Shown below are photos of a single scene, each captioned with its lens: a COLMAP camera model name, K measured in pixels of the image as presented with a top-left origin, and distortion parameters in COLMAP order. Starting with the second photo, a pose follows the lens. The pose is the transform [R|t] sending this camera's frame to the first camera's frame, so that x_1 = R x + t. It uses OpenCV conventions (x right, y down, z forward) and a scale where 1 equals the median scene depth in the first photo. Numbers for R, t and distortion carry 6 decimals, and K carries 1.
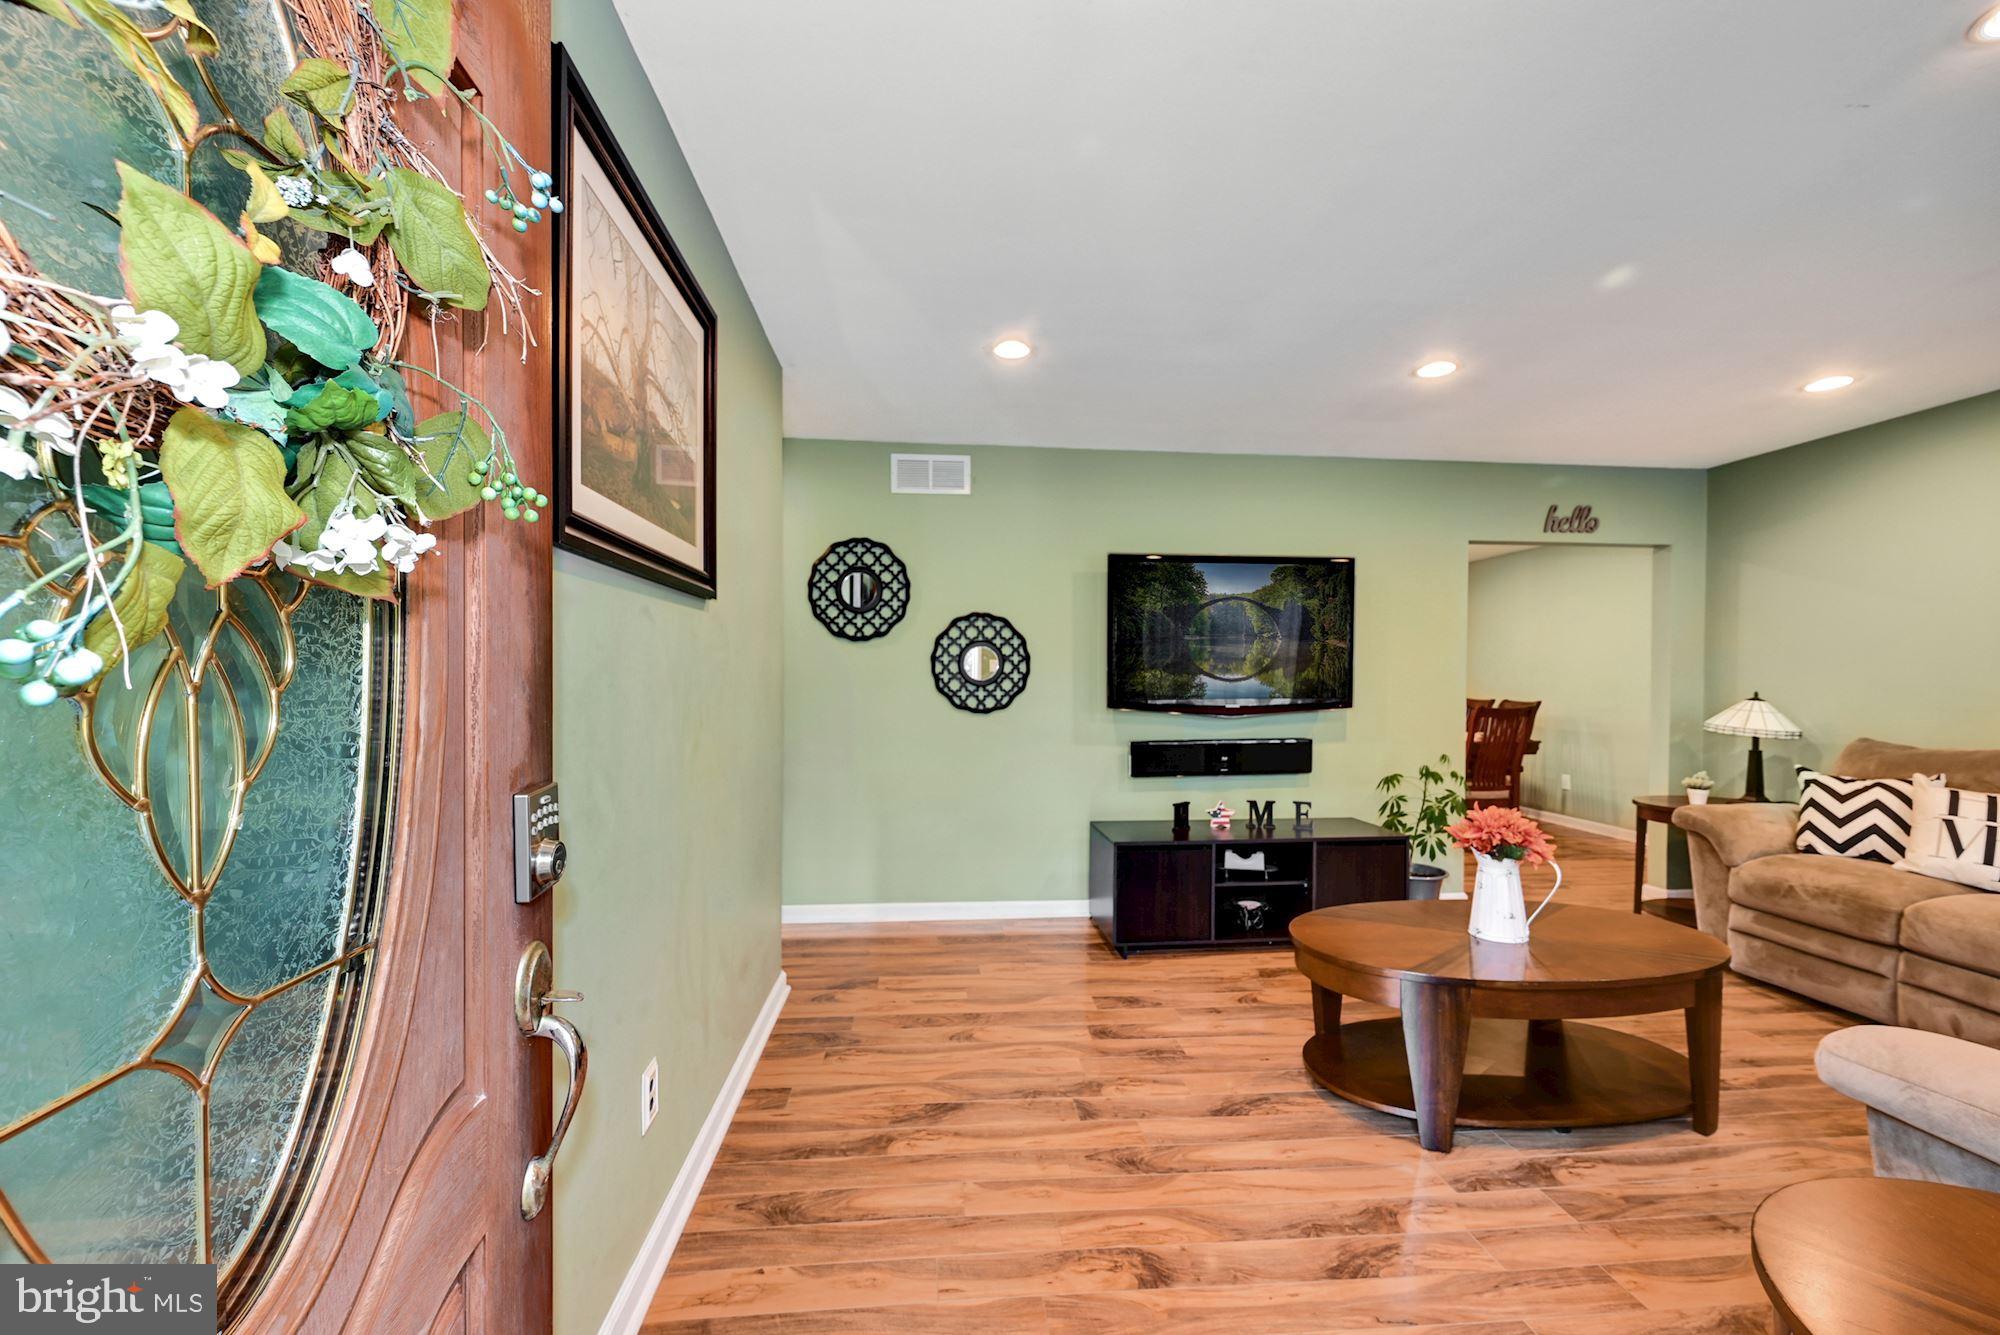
lens RADIAL K [[799.3, 0, 987.9], [0, 799.3, 680.0], [0, 0, 1]] dist [-0.004883, -0.000214]
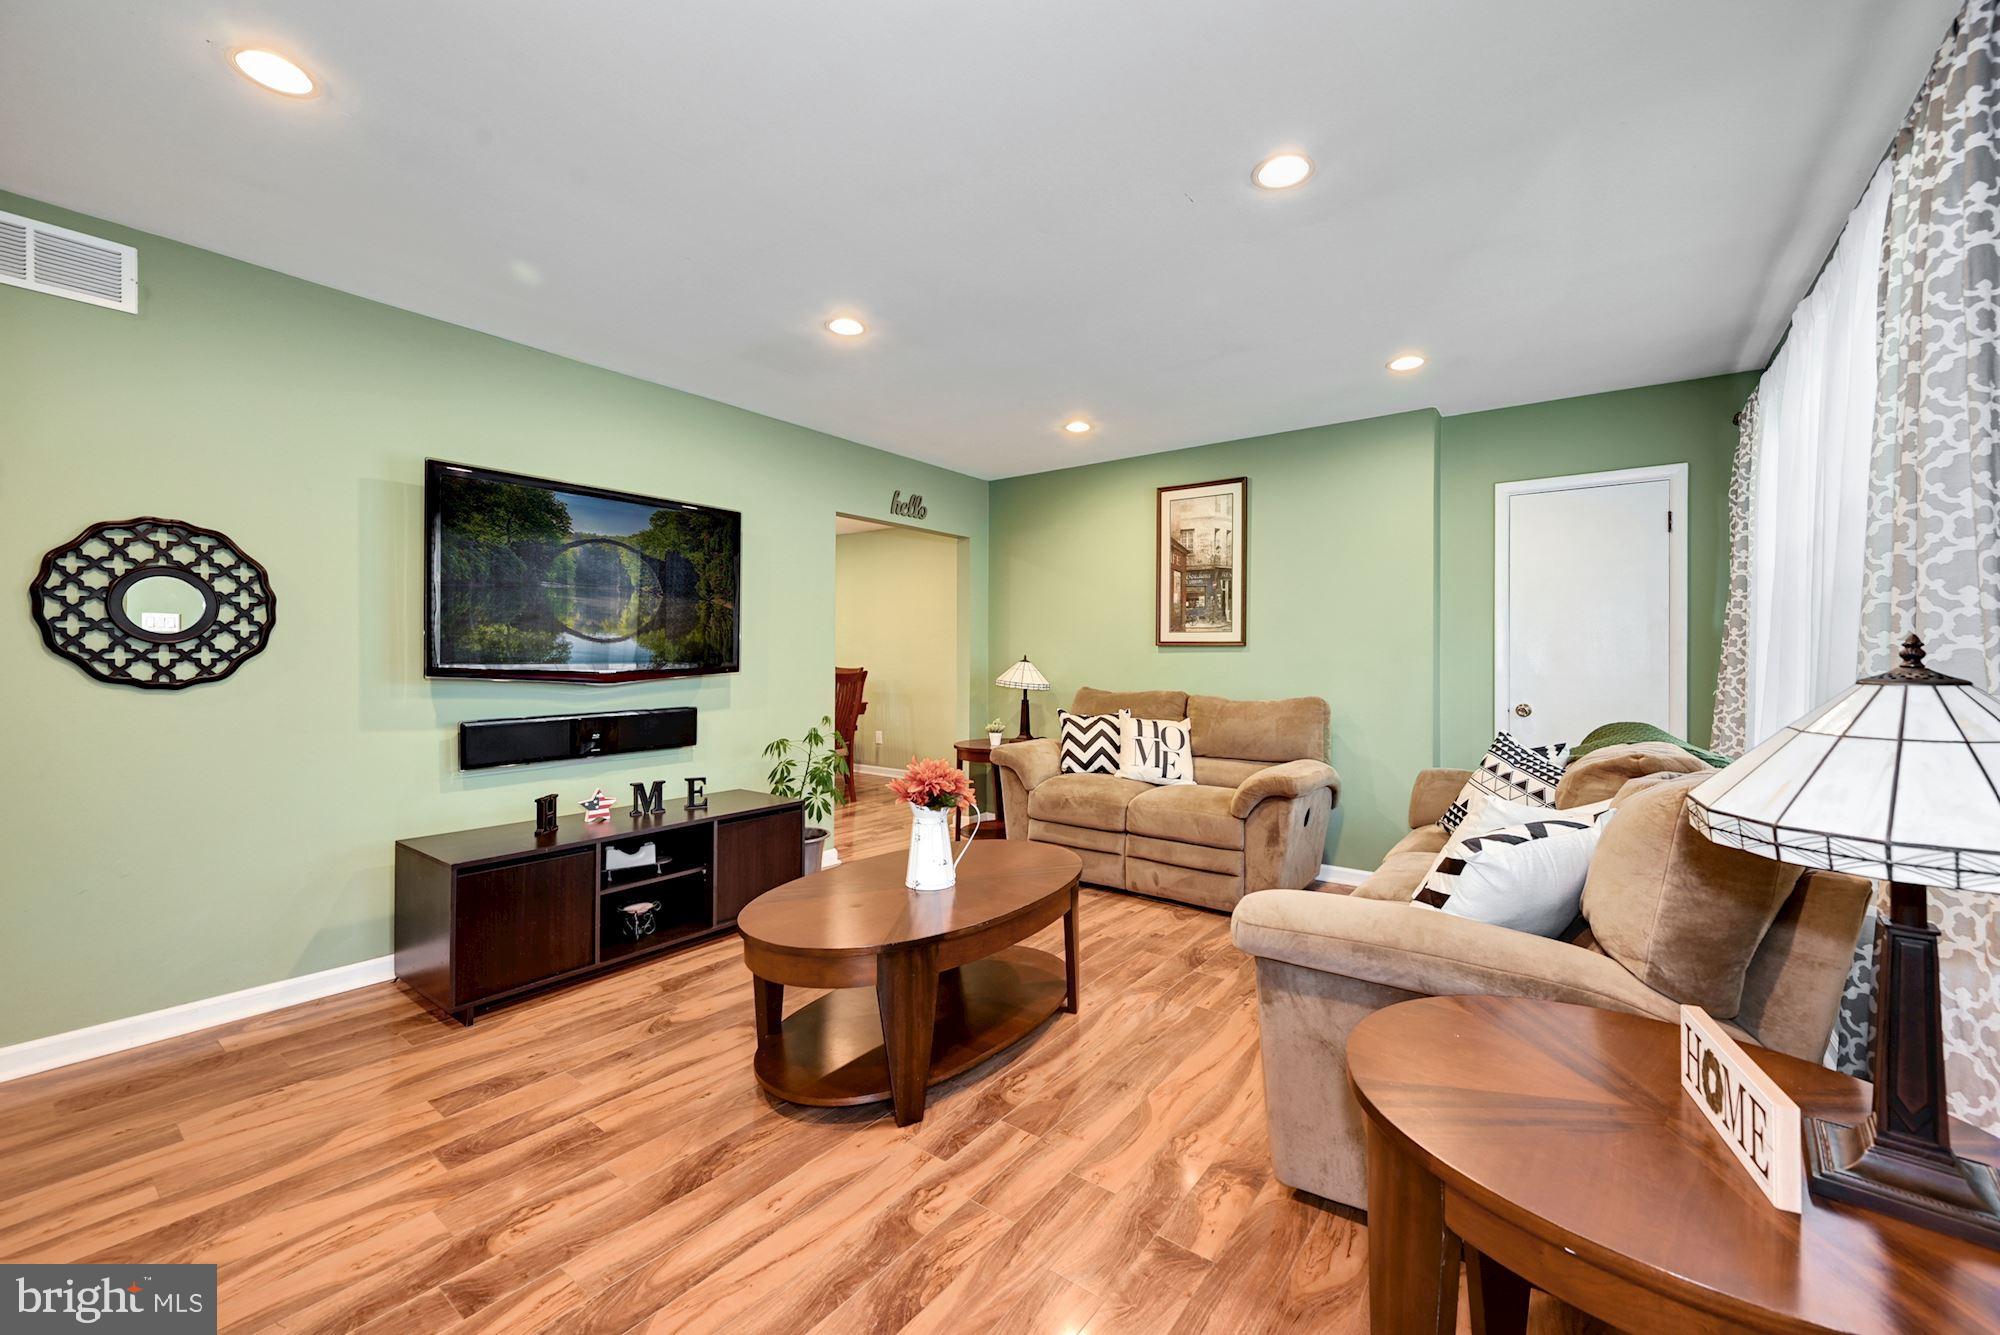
lens RADIAL K [[799.3, 0, 1009.8], [0, 799.3, 656.7], [0, 0, 1]] dist [-0.004883, -0.000214]
pose [[0.657903, 0.001071, 0.753102, -0.042993], [-0.001264, 0.999999, -0.000318, 0.018224], [-0.753102, -0.000743, 0.657904, 0.157036]]
